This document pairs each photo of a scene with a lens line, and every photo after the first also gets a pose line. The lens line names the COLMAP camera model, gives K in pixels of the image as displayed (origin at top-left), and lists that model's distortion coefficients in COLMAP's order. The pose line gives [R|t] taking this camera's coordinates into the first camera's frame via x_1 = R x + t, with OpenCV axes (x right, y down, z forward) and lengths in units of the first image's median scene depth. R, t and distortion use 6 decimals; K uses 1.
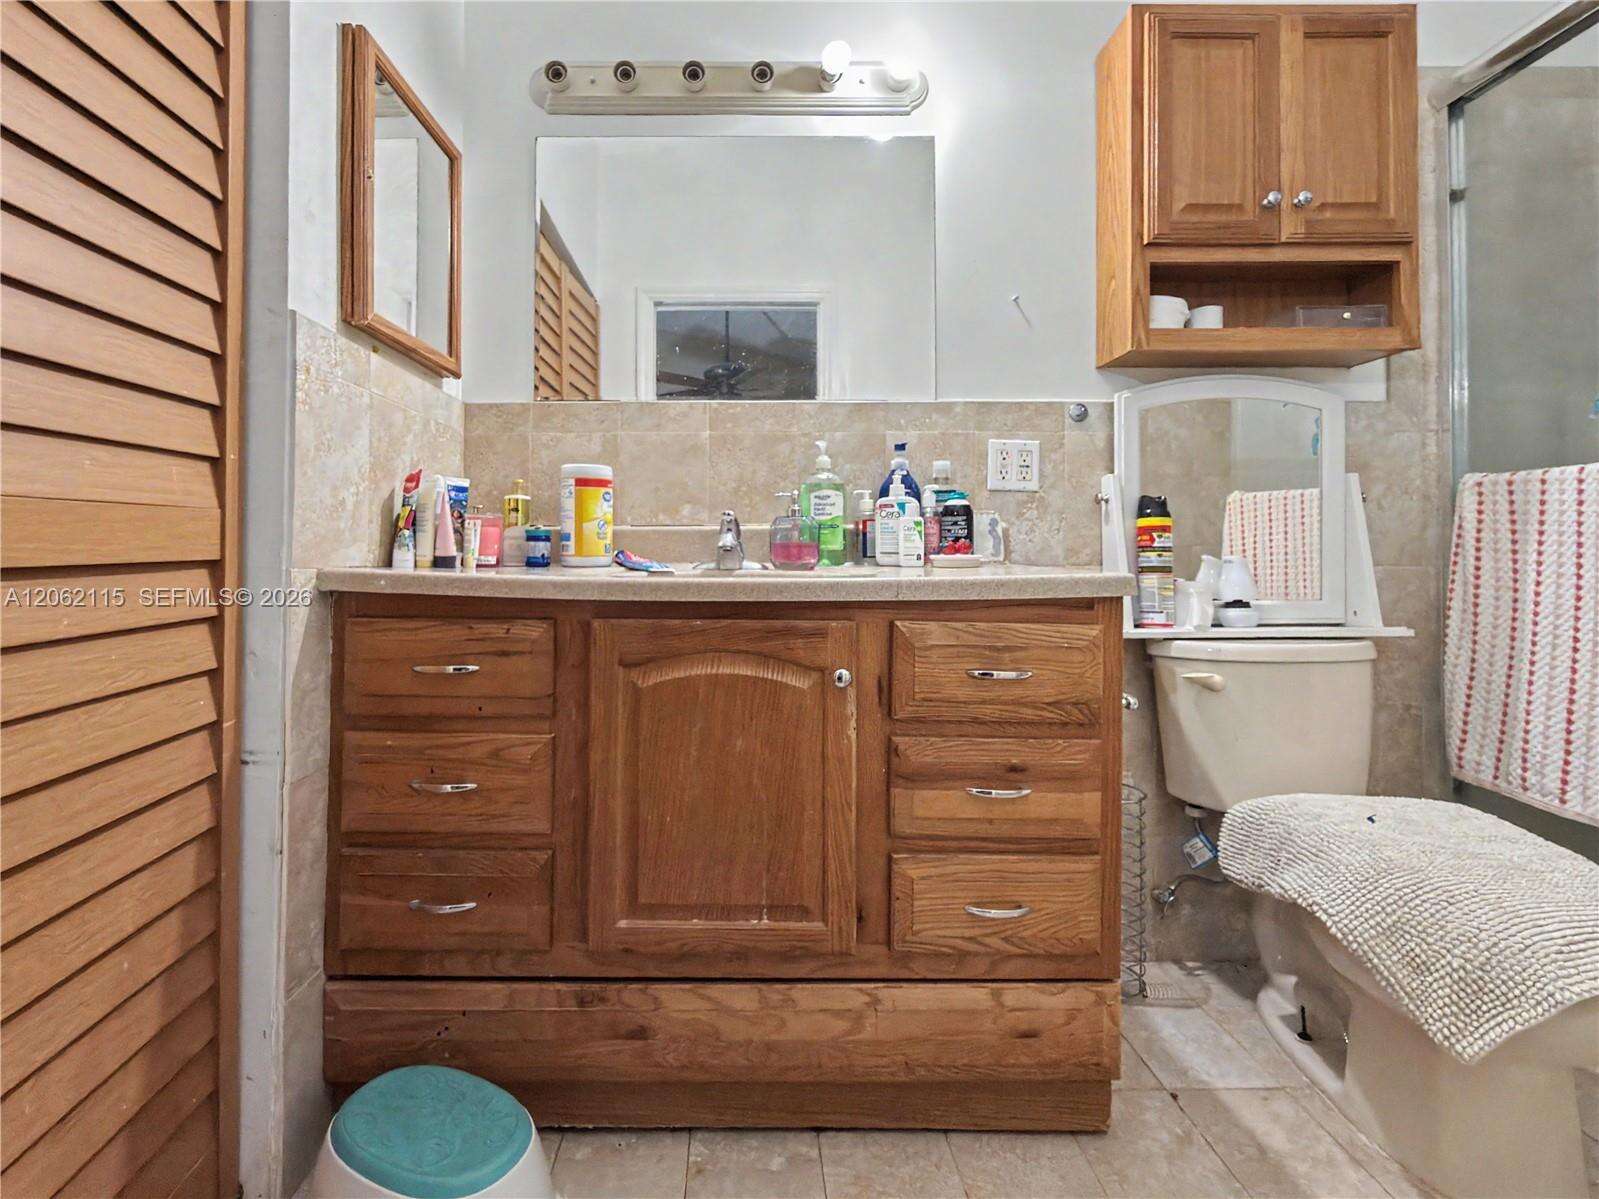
lens RADIAL K [[745.6, 0, 798.2], [0, 745.6, 556.8], [0, 0, 1]] dist [-0.000187, 0.000229]
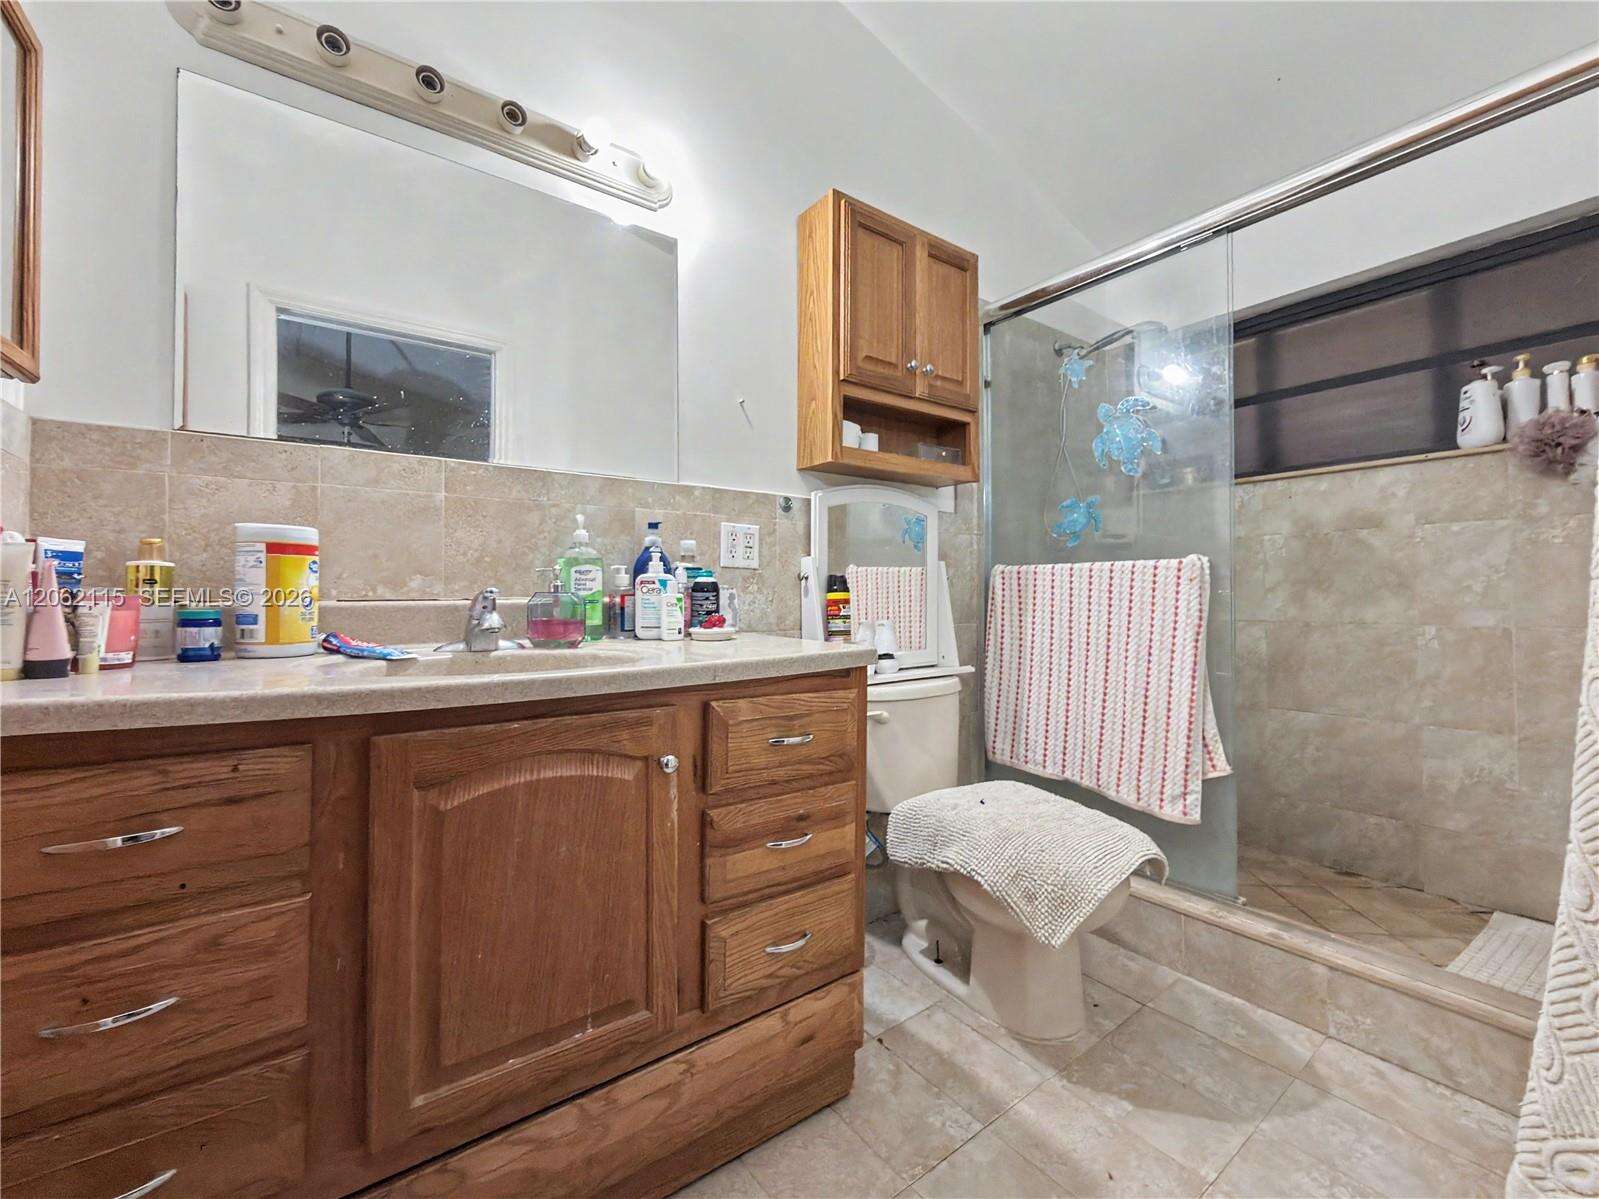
lens RADIAL K [[662.0, 0, 798.3], [0, 662.0, 586.6], [0, 0, 1]] dist [0.000019, 0.000005]
pose [[0.806490, 0.005268, 0.591224, -0.260333], [-0.005419, 0.999984, -0.001518, -0.061930], [-0.591223, -0.001980, 0.806506, 0.126485]]
